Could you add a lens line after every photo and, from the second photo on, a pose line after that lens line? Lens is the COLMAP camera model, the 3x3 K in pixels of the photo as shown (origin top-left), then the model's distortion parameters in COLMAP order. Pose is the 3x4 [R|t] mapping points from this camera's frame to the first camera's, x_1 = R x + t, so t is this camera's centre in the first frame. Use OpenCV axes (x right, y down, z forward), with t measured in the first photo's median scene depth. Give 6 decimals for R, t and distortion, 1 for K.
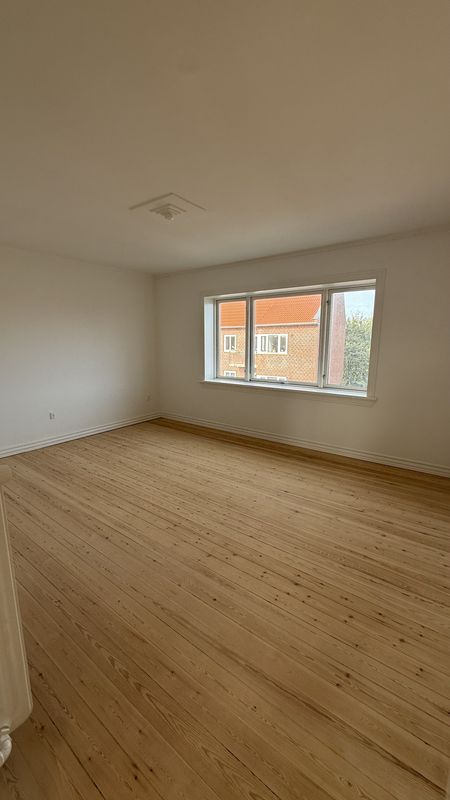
lens RADIAL K [[323.0, 0, 227.3], [0, 323.0, 403.2], [0, 0, 1]] dist [-0.005198, 0.001349]
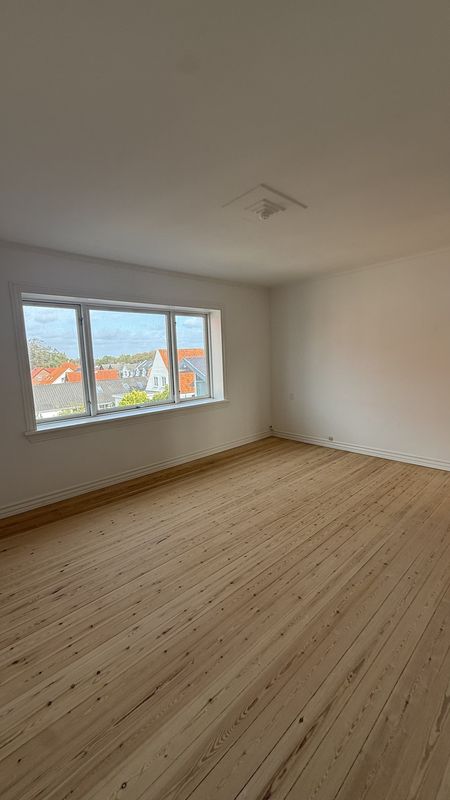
lens RADIAL K [[323.0, 0, 223.8], [0, 323.0, 403.0], [0, 0, 1]] dist [-0.005198, 0.001349]
pose [[0.175047, -0.148183, 0.973345, -0.835741], [0.228593, 0.967710, 0.106215, -0.147664], [-0.957655, 0.203908, 0.203268, 0.761349]]
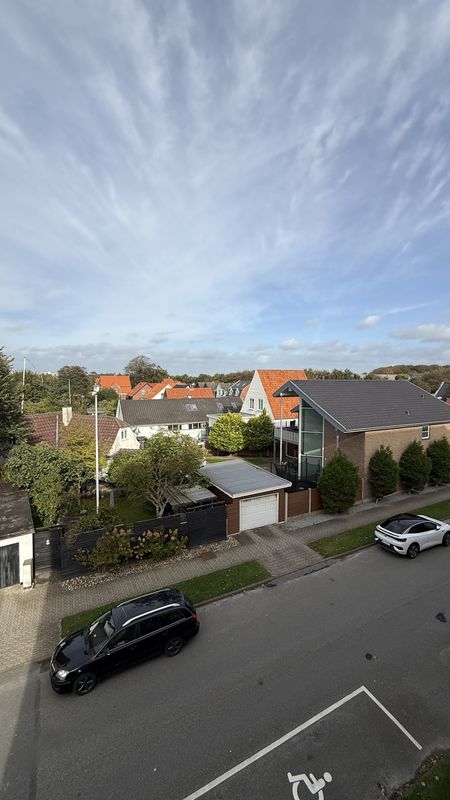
lens RADIAL K [[323.0, 0, 225.7], [0, 323.0, 397.6], [0, 0, 1]] dist [-0.005198, 0.001349]
pose [[0.434791, -0.048962, 0.899199, -0.732689], [0.167922, 0.985416, -0.027539, -0.162265], [-0.884737, 0.162969, 0.436672, 0.827363]]
